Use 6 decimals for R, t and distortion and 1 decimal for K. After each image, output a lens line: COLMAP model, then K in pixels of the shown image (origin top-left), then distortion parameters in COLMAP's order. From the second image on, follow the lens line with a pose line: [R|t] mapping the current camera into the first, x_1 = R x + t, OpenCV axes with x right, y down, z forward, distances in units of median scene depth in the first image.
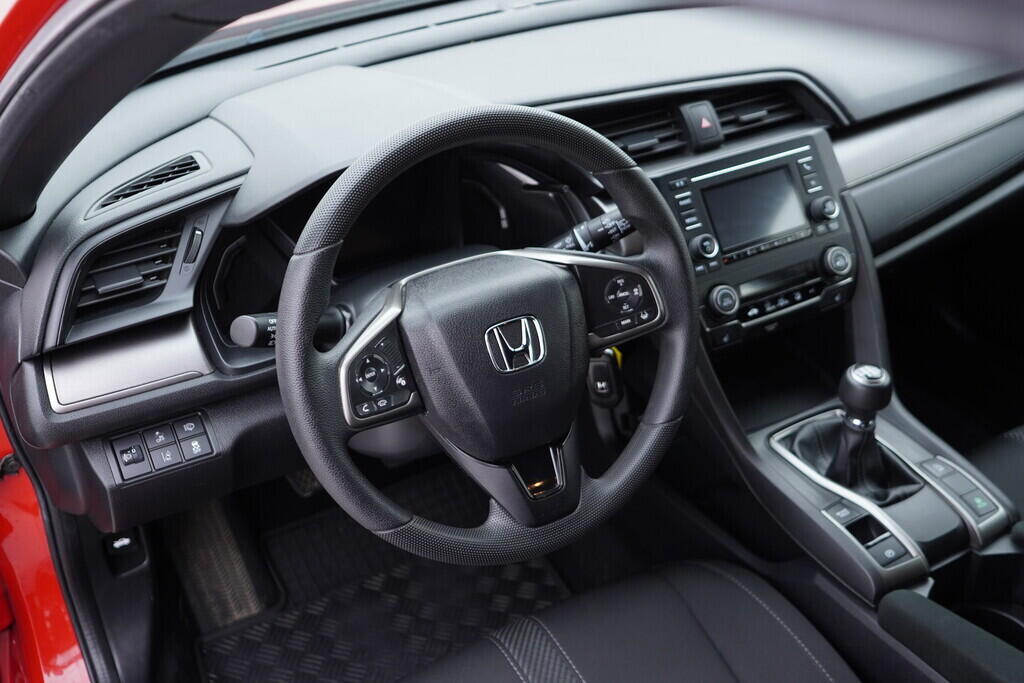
lens RADIAL K [[1050.1, 0, 515.8], [0, 1050.1, 337.1], [0, 0, 1]] dist [-0.001940, 0.029186]
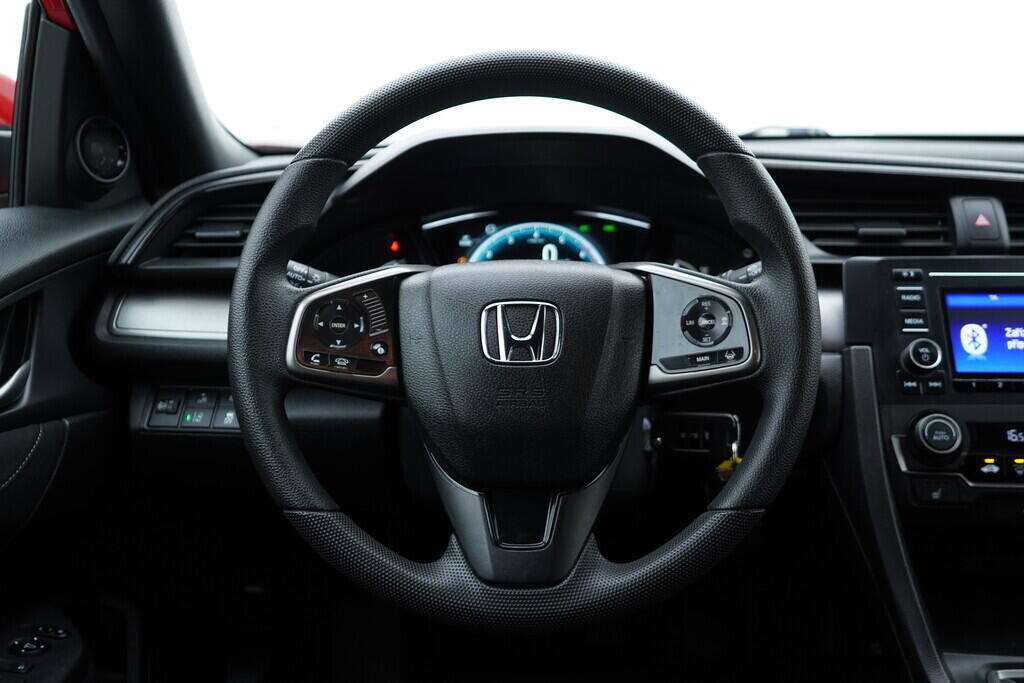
lens RADIAL K [[1050.1, 0, 515.8], [0, 1050.1, 337.1], [0, 0, 1]] dist [-0.001940, 0.029186]
pose [[0.854384, 0.156219, -0.495604, 0.306758], [-0.299968, 0.927058, -0.224906, 0.151574], [0.424319, 0.340821, 0.838924, 0.288418]]
